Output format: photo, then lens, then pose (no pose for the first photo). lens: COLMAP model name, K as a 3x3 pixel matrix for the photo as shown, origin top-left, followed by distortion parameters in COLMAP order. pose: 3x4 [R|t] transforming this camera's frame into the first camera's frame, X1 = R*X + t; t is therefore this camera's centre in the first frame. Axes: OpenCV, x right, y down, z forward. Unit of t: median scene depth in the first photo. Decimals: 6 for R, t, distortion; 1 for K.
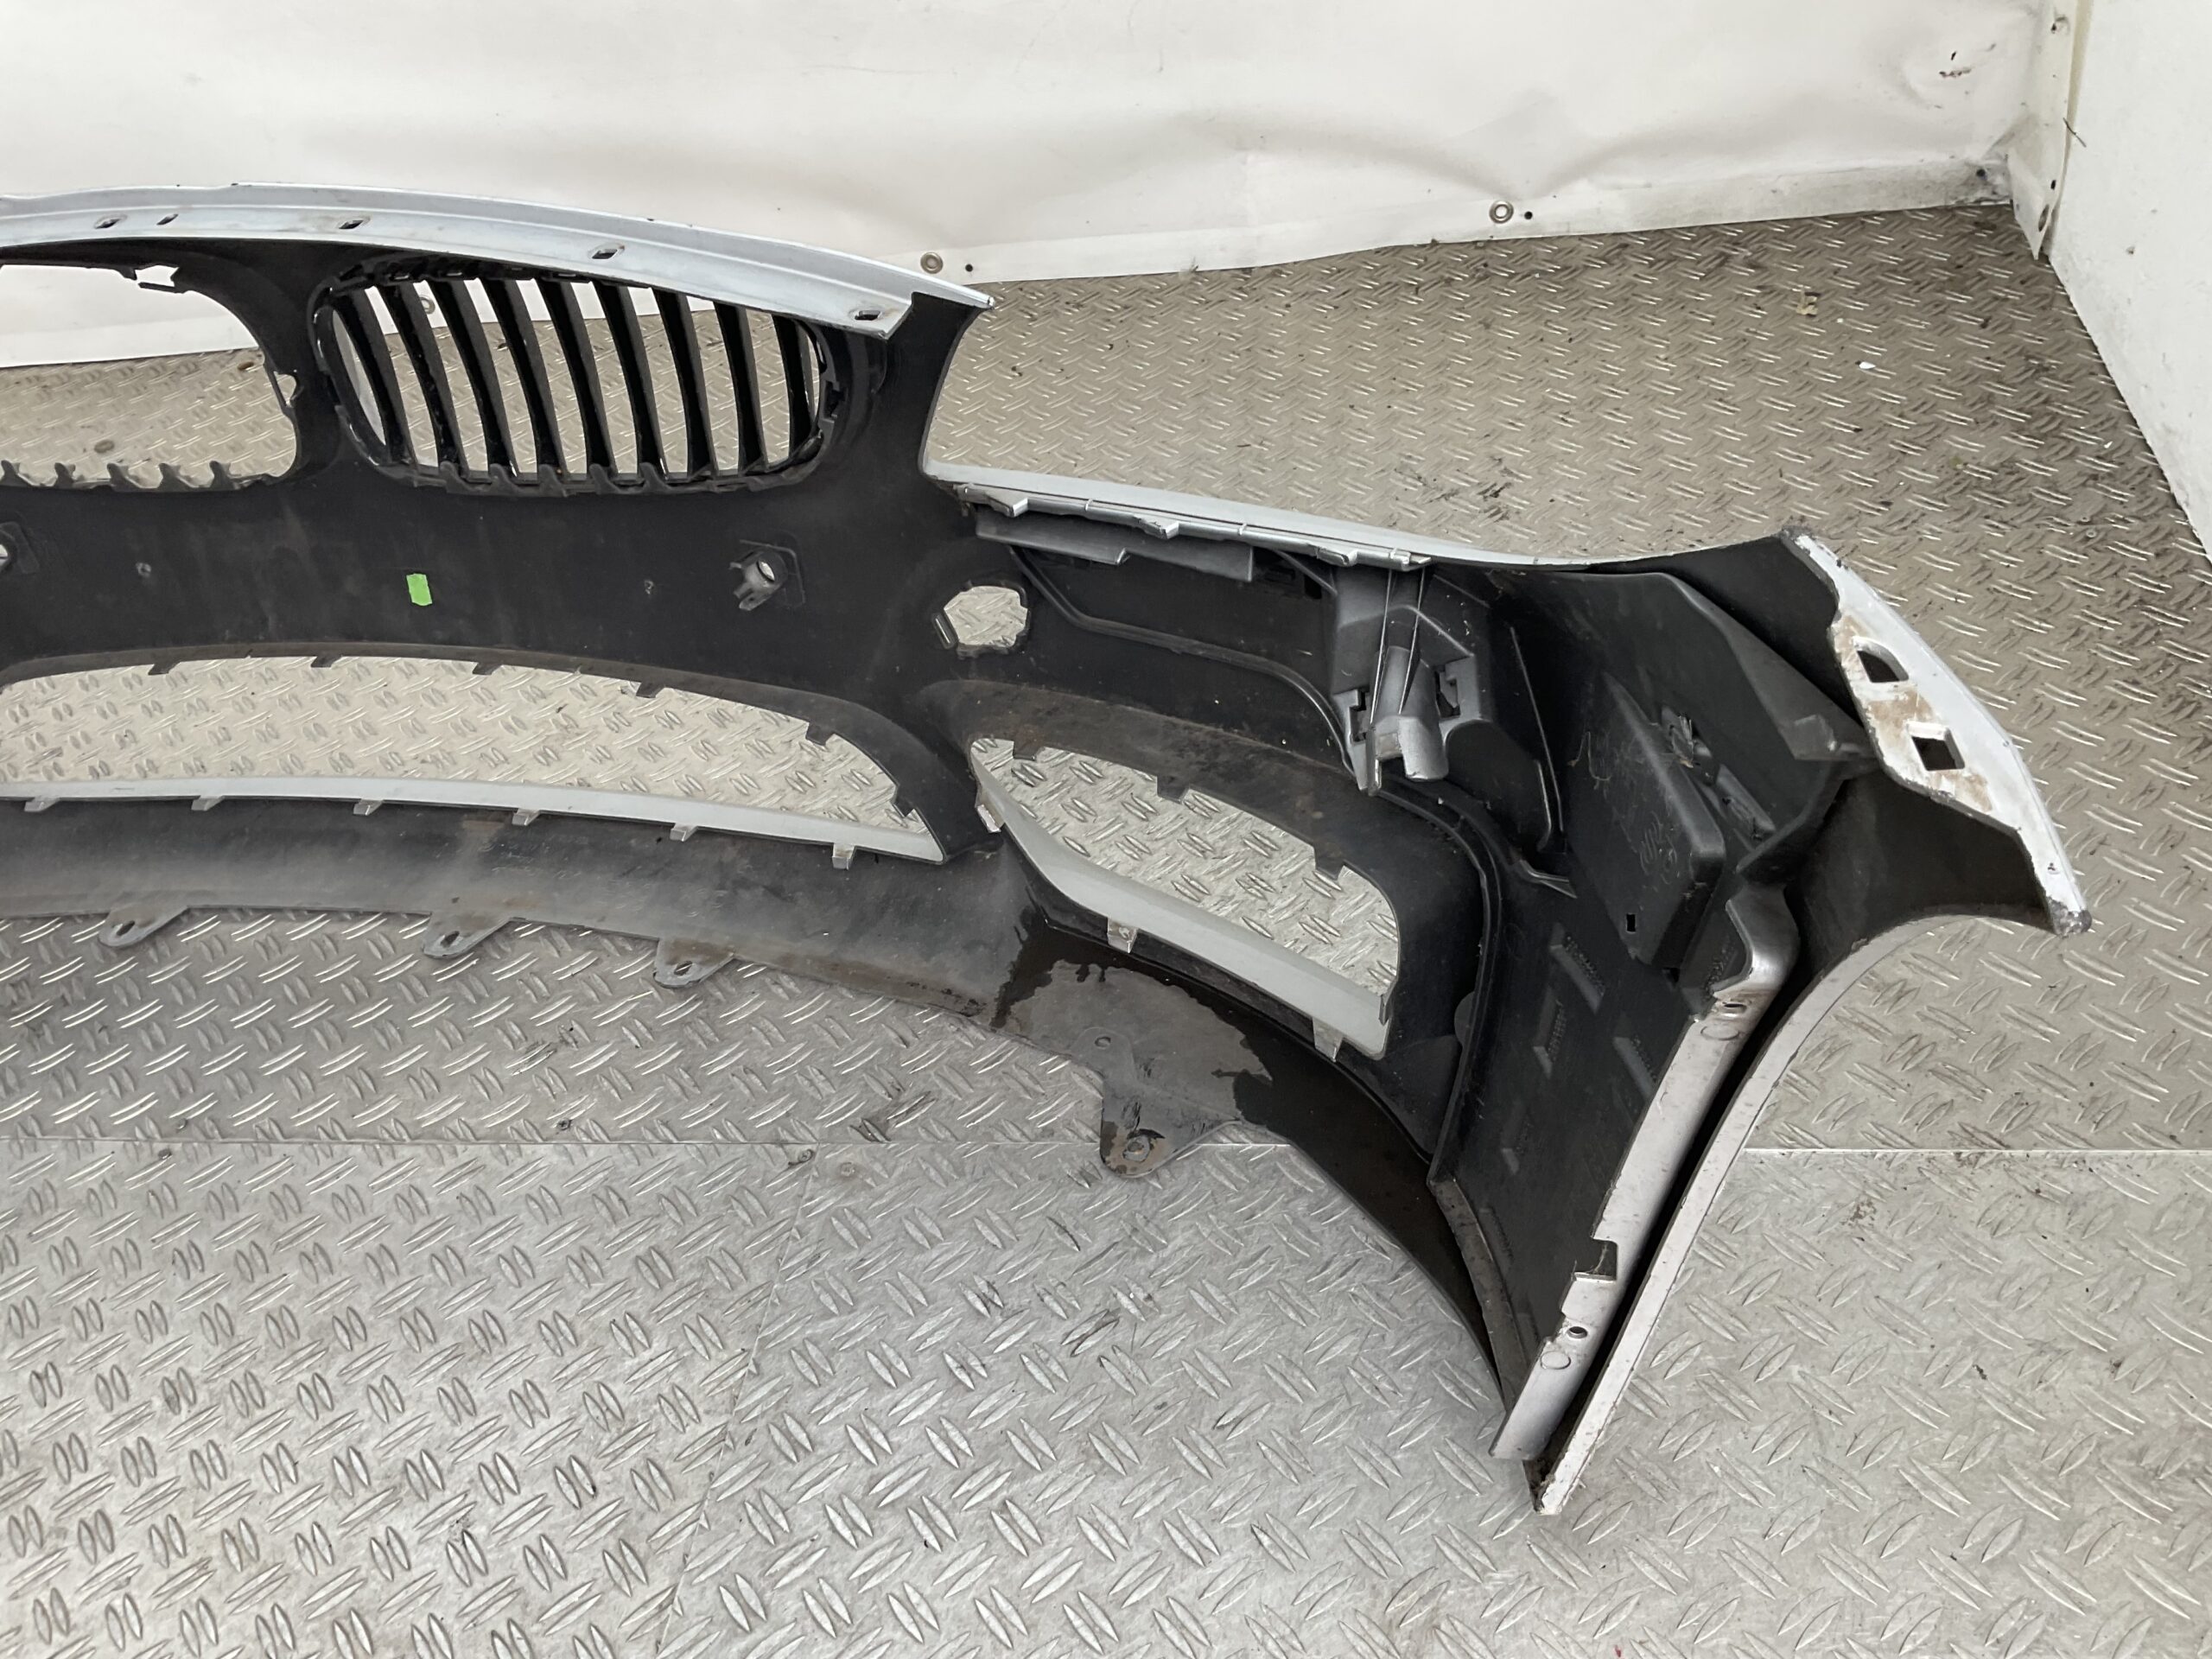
lens RADIAL K [[1837.1, 0, 1120.9], [0, 1837.1, 832.0], [0, 0, 1]] dist [0.066984, -0.130450]
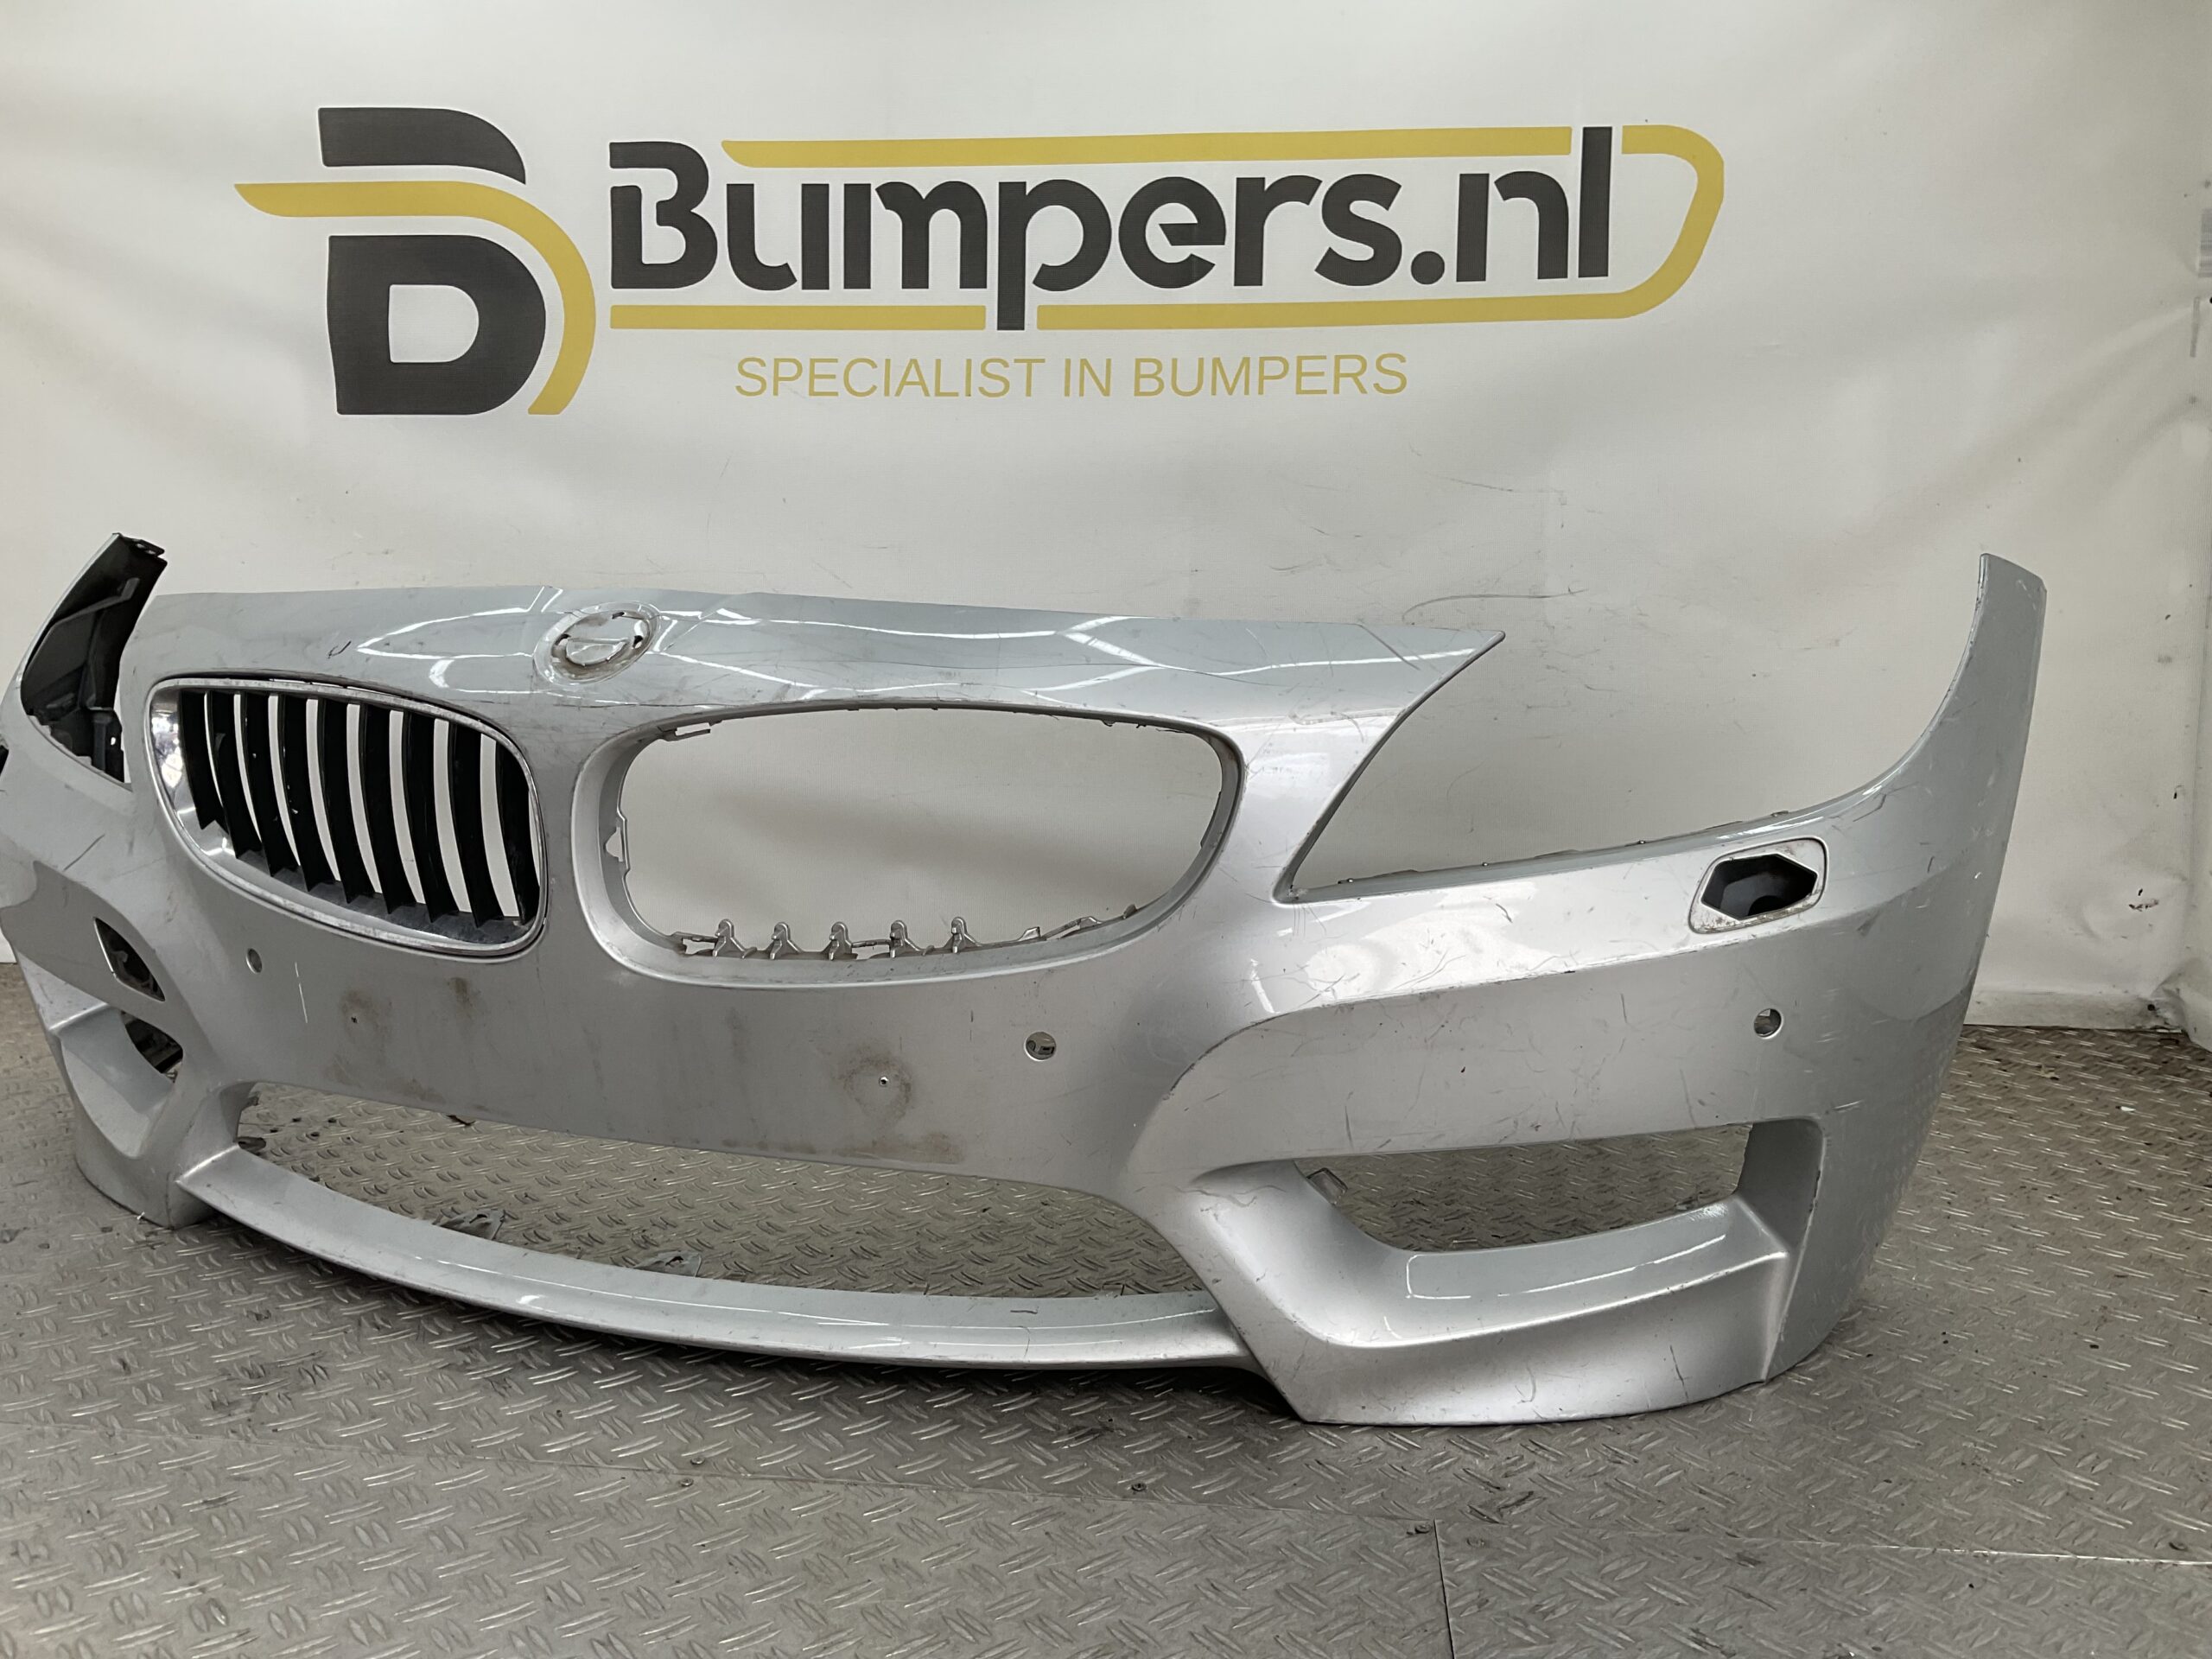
lens RADIAL K [[1837.1, 0, 1107.2], [0, 1837.1, 820.2], [0, 0, 1]] dist [0.066984, -0.130450]
pose [[0.988678, 0.144473, 0.040530, -0.387594], [-0.100725, 0.839215, -0.534390, 0.362578], [-0.111218, 0.524258, 0.844266, 0.025953]]
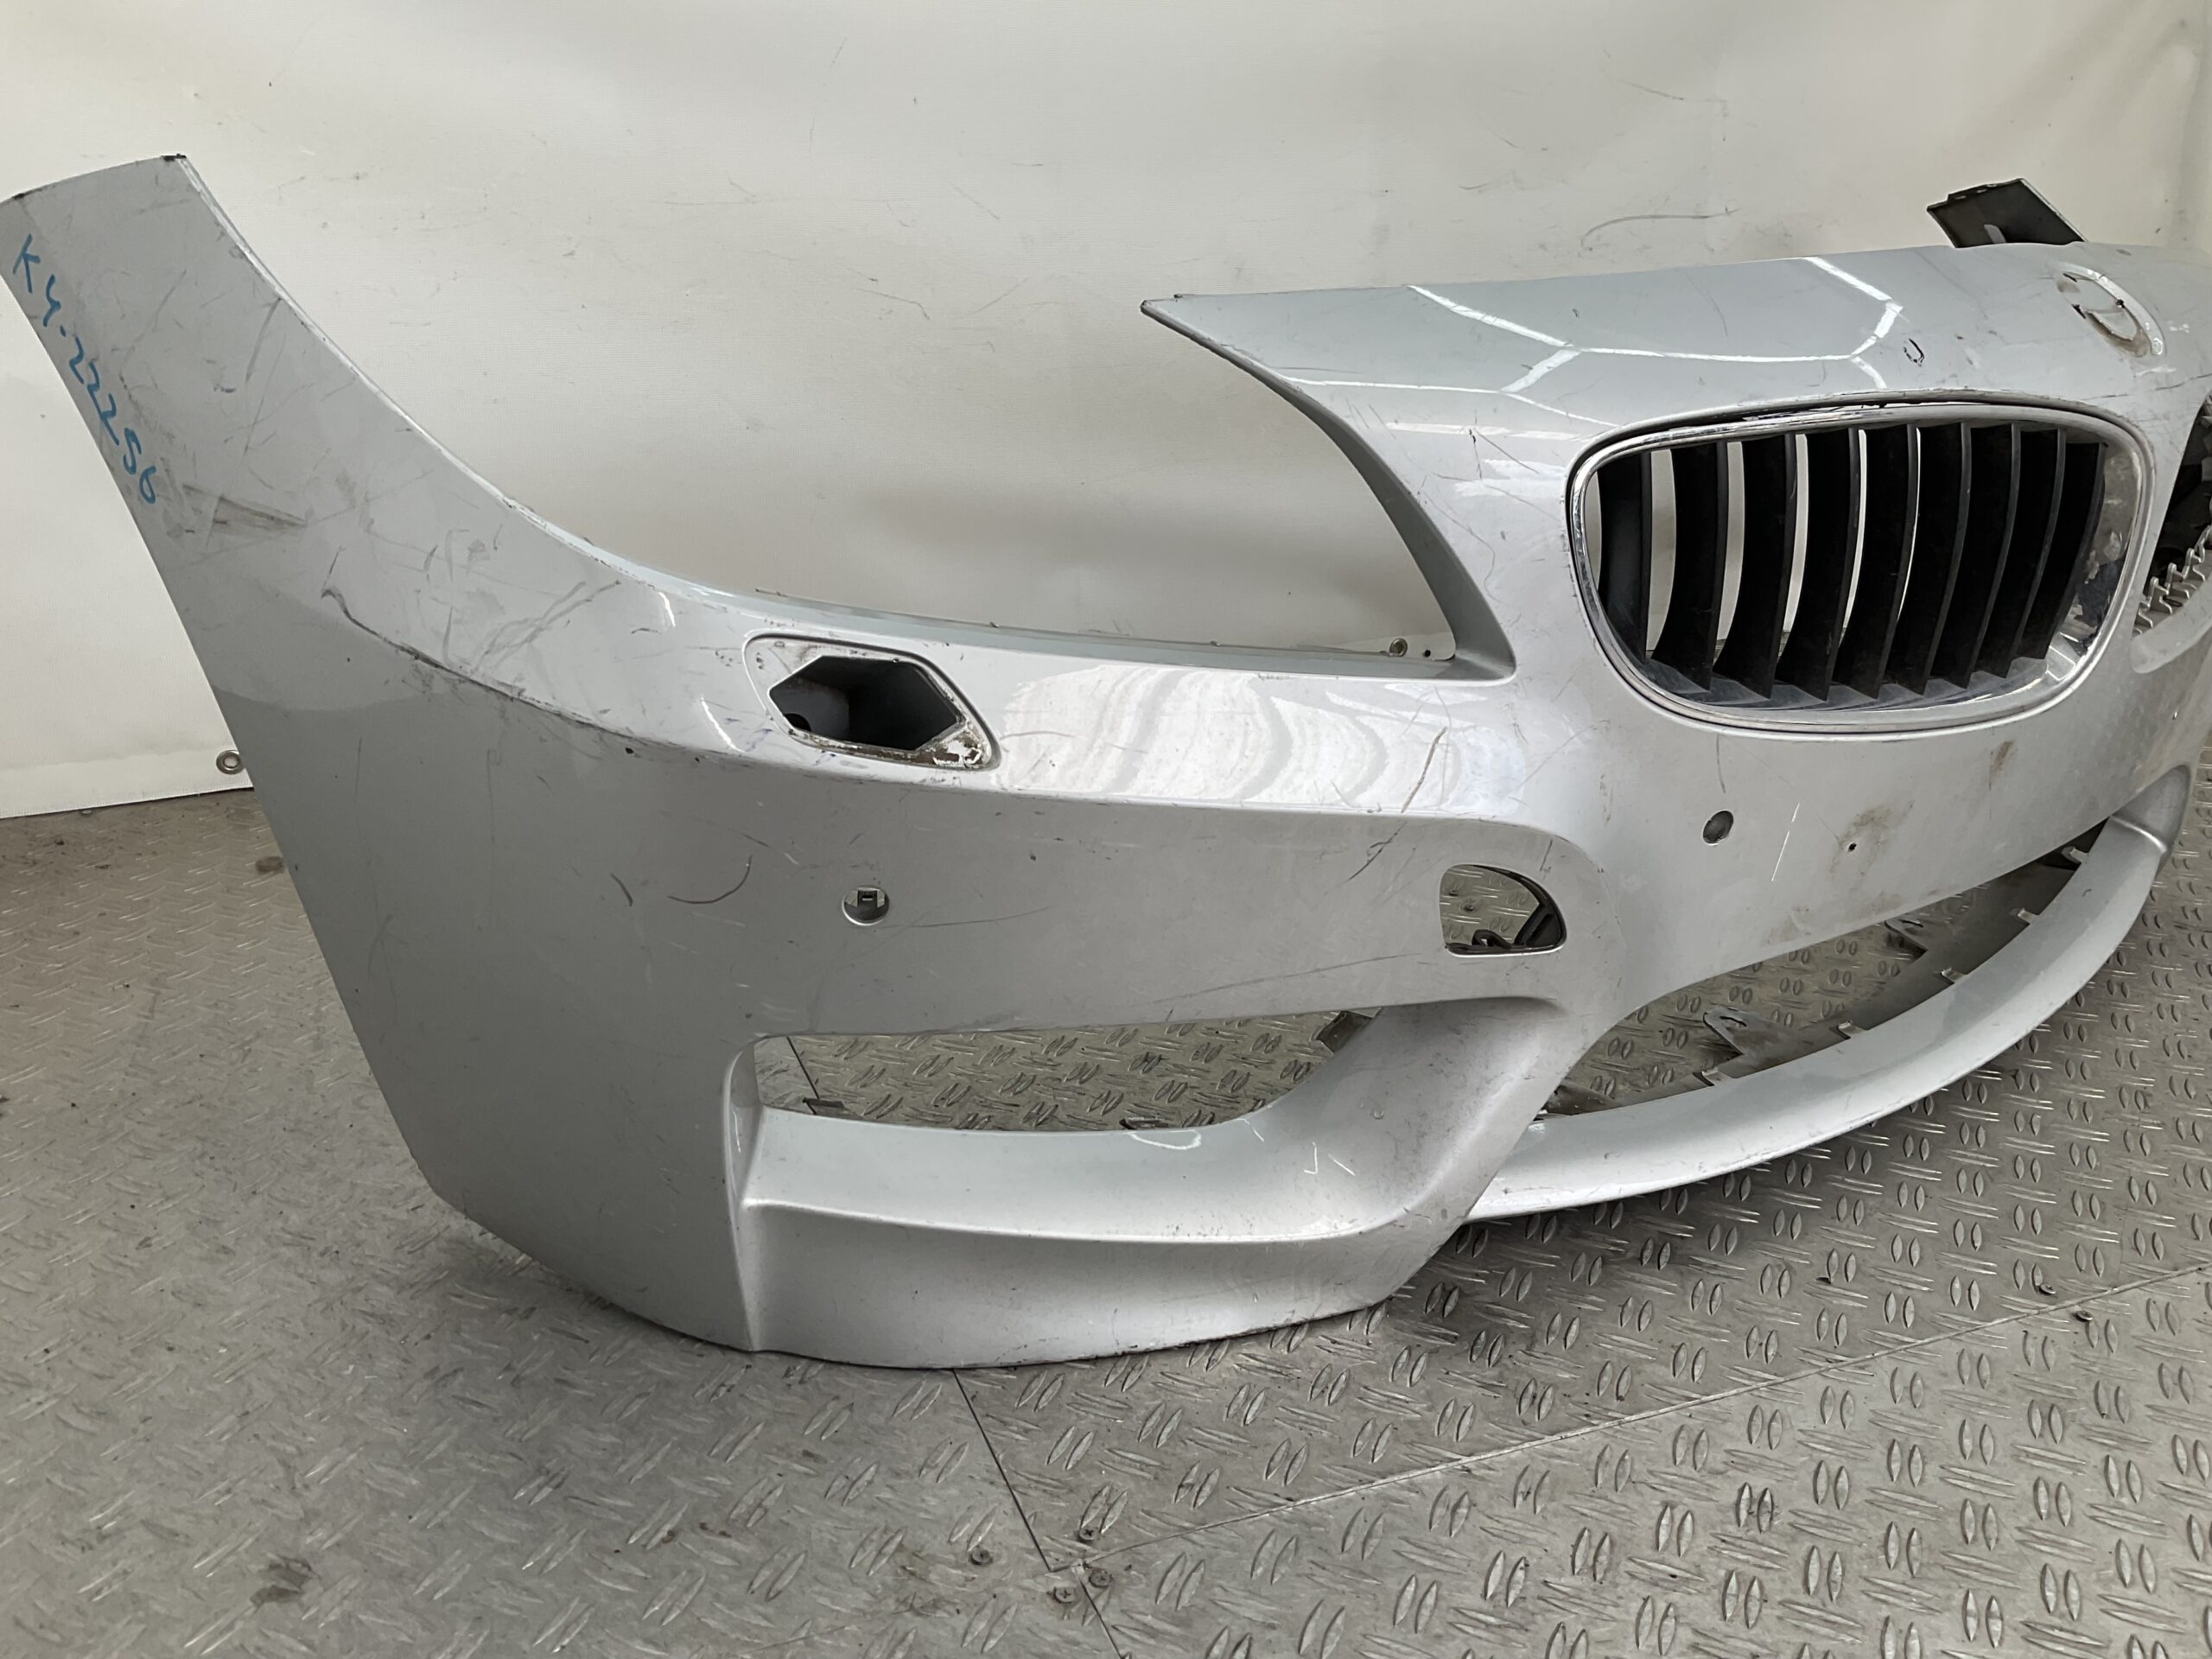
lens RADIAL K [[1837.1, 0, 1102.2], [0, 1837.1, 819.0], [0, 0, 1]] dist [0.066984, -0.130450]
pose [[0.872794, -0.018679, 0.487731, -1.260801], [0.202067, 0.923440, -0.326232, 0.146869], [-0.444296, 0.383288, 0.809748, 0.443135]]
